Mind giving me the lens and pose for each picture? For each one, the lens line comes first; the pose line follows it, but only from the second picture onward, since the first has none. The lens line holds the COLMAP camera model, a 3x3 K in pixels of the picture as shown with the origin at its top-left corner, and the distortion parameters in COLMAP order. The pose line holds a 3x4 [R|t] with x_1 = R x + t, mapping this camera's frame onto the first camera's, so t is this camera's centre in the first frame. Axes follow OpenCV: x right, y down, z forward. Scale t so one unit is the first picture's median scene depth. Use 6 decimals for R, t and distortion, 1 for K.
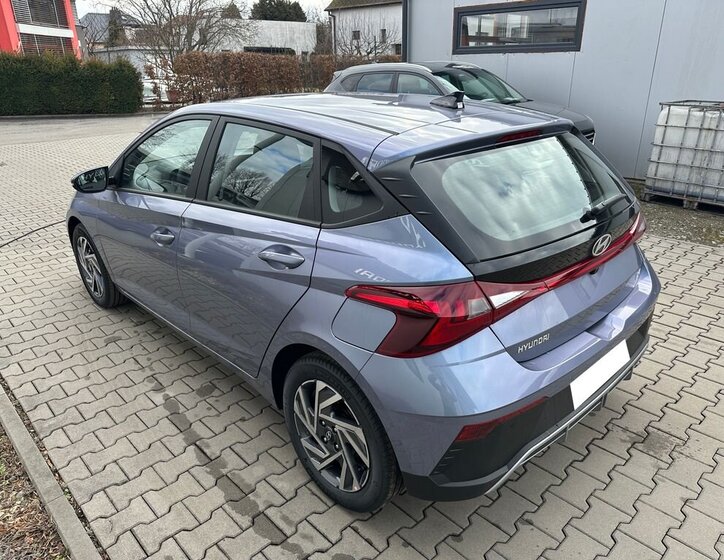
lens RADIAL K [[524.1, 0, 370.3], [0, 524.1, 288.9], [0, 0, 1]] dist [0.001104, -0.011834]
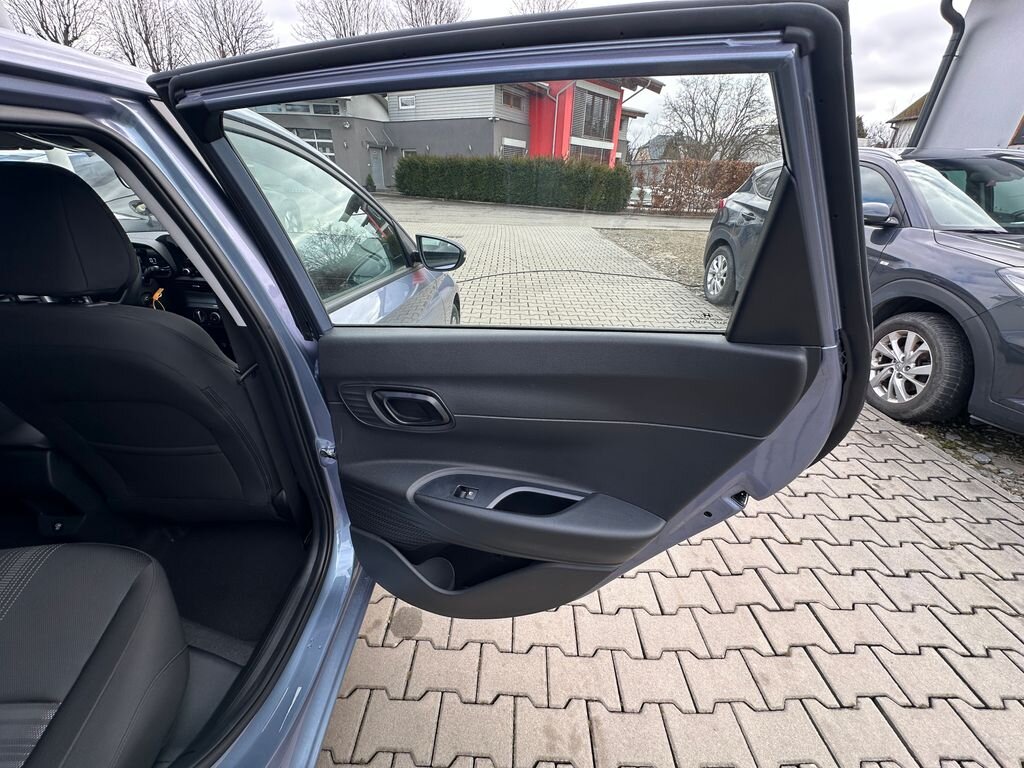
lens RADIAL K [[408.2, 0, 513.1], [0, 408.2, 384.1], [0, 0, 1]] dist [0.000619, -0.001099]
pose [[0.718019, 0.343134, -0.605564, 0.065308], [-0.308379, 0.936812, 0.165185, -0.055356], [0.623980, 0.068137, 0.778464, 0.170238]]
